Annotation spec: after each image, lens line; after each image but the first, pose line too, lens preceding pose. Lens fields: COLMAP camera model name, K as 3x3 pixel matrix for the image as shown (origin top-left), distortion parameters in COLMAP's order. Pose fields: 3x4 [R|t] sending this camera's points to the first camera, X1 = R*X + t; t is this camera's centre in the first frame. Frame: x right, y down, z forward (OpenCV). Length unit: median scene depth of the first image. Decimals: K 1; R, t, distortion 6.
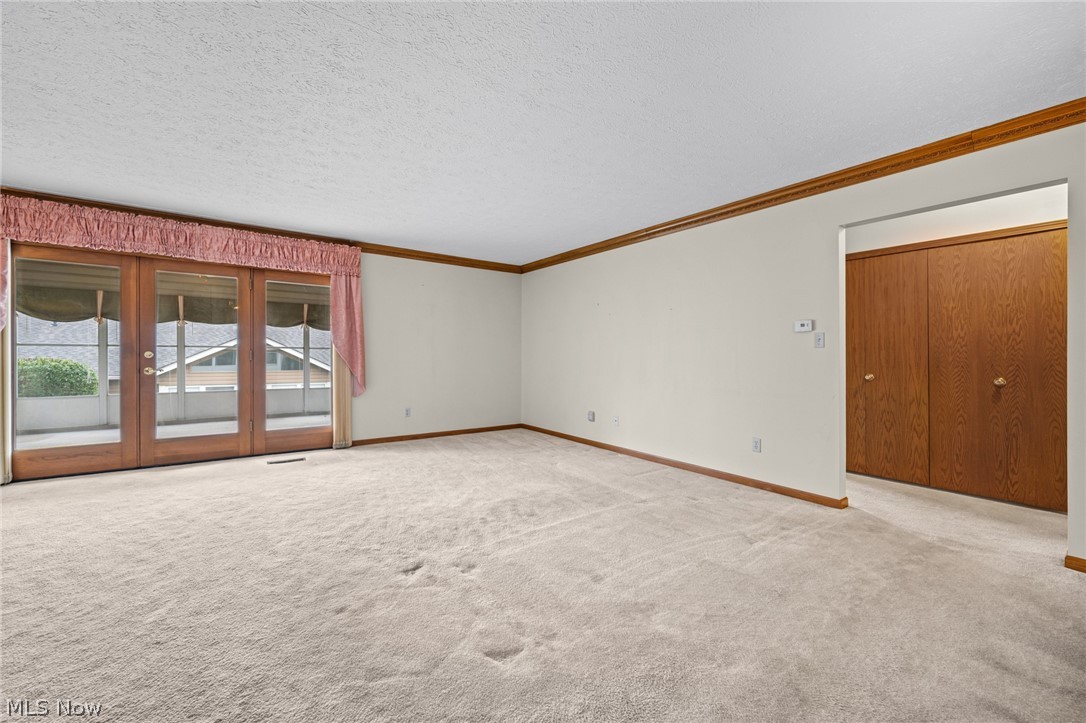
lens RADIAL K [[434.7, 0, 534.2], [0, 434.7, 354.7], [0, 0, 1]] dist [0.002309, 0.000577]
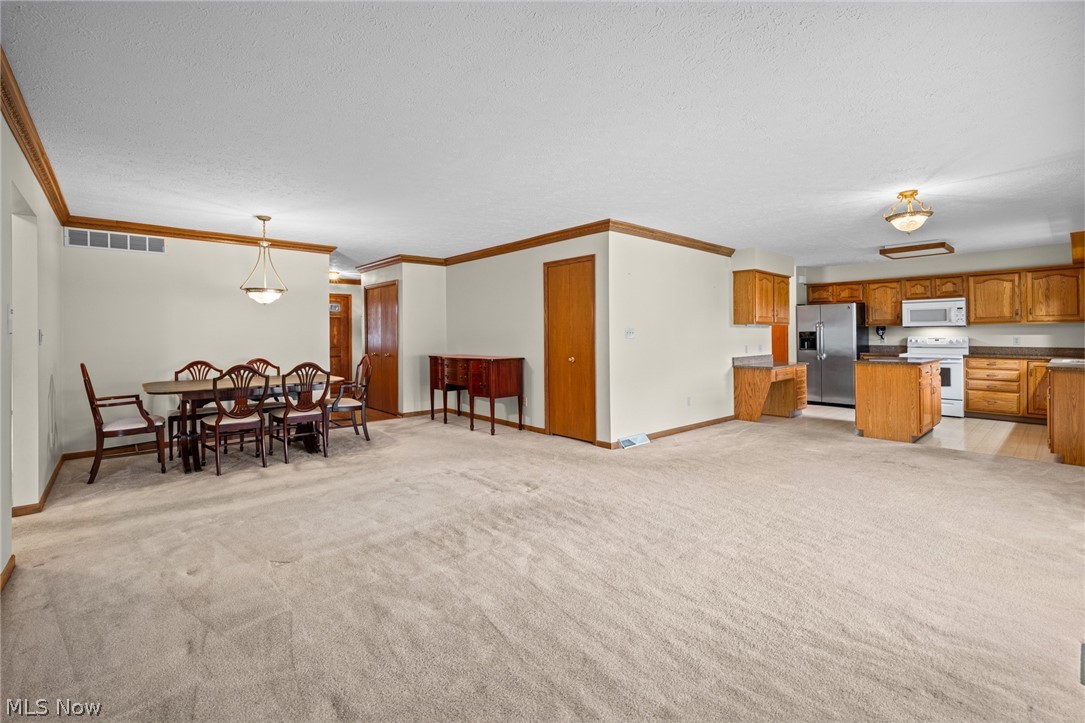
lens RADIAL K [[474.8, 0, 550.8], [0, 474.8, 334.0], [0, 0, 1]] dist [-0.000645, 0.001198]
pose [[-0.990265, -0.007104, -0.139012, -0.063387], [-0.005449, 0.999910, -0.012284, -0.020471], [0.139087, -0.011407, -0.990214, 1.376287]]
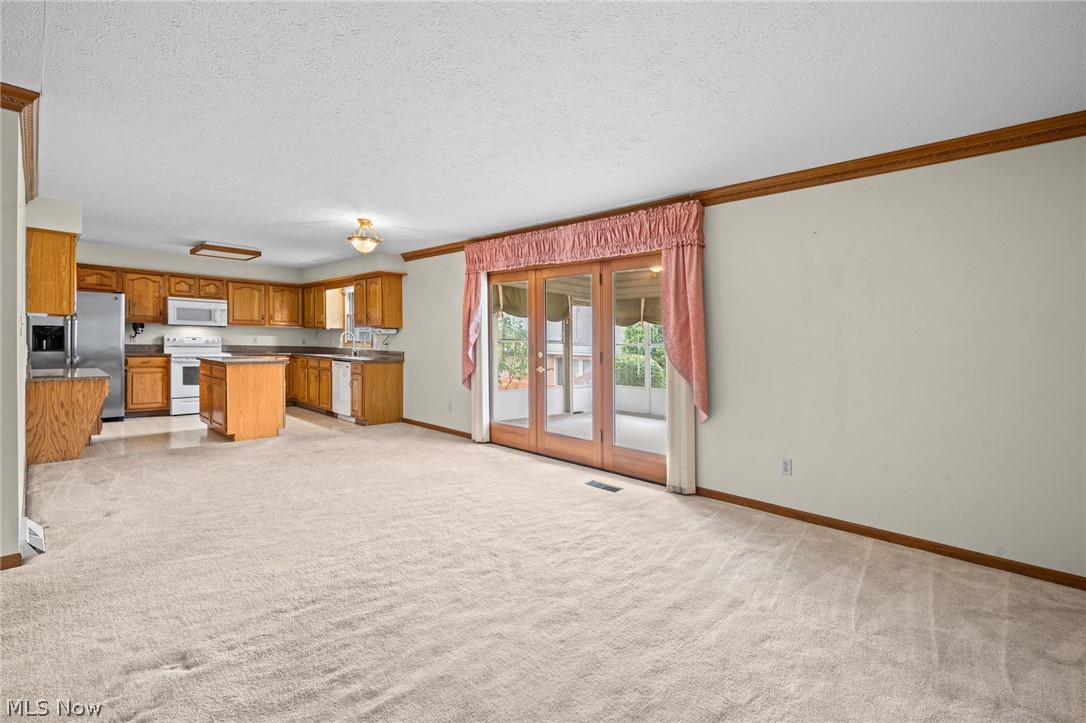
lens RADIAL K [[475.3, 0, 540.4], [0, 475.3, 363.3], [0, 0, 1]] dist [-0.000645, 0.001198]
pose [[0.208477, 0.041398, -0.977151, 0.308526], [-0.016080, 0.999114, 0.038897, -0.026710], [0.977895, 0.007604, 0.208958, 0.721930]]
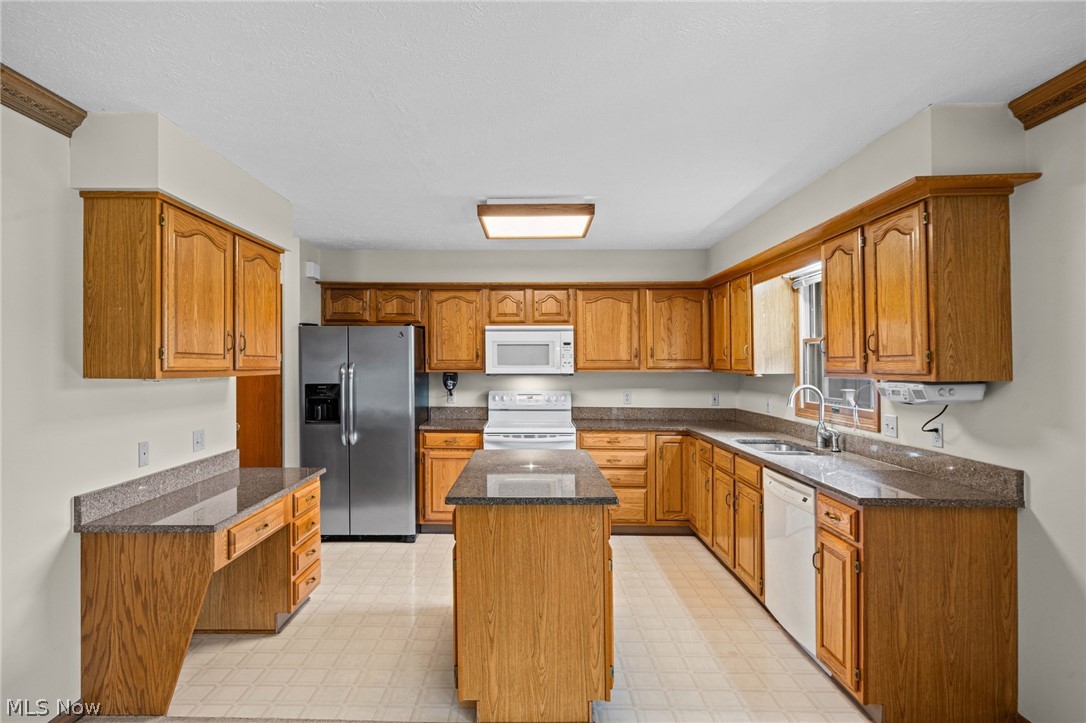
lens RADIAL K [[607.2, 0, 524.4], [0, 607.2, 360.7], [0, 0, 1]] dist [0.005500, -0.000621]
pose [[-0.573067, -0.014390, -0.819382, -0.664233], [-0.001324, 0.999861, -0.016634, -0.084606], [0.819508, -0.008448, -0.573006, 0.552783]]
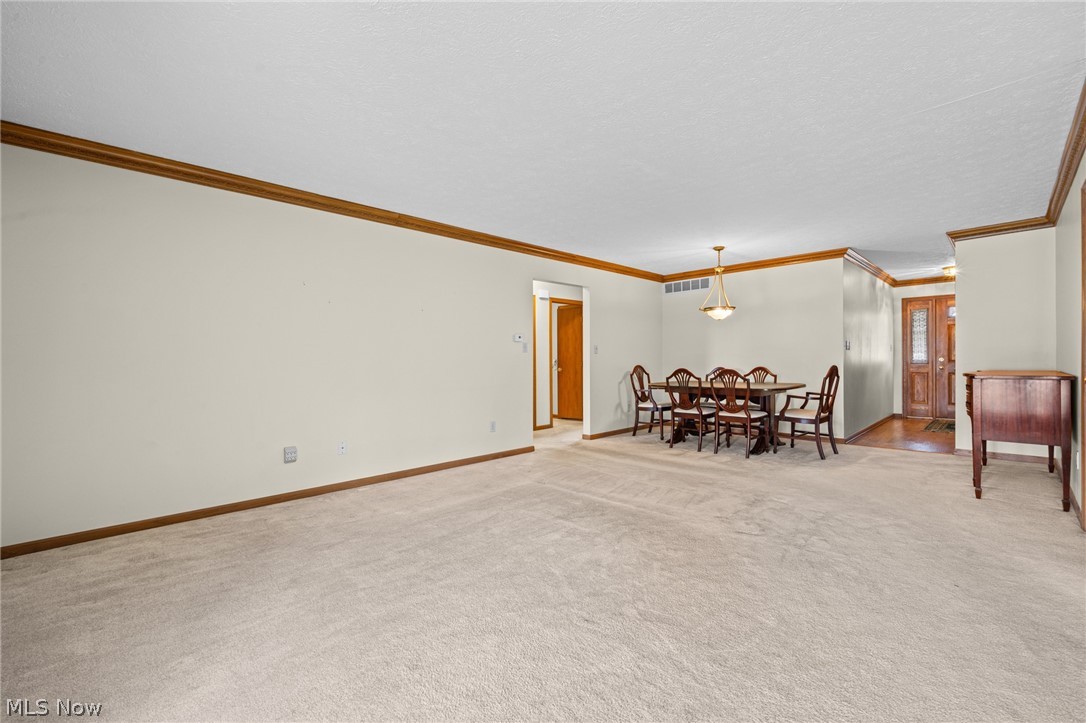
lens RADIAL K [[475.3, 0, 548.7], [0, 475.3, 361.6], [0, 0, 1]] dist [-0.000645, 0.001198]
pose [[-0.187345, -0.012651, 0.982213, -0.759839], [0.003678, 0.999901, 0.013580, -0.004164], [-0.982287, 0.006156, -0.187280, 0.920341]]
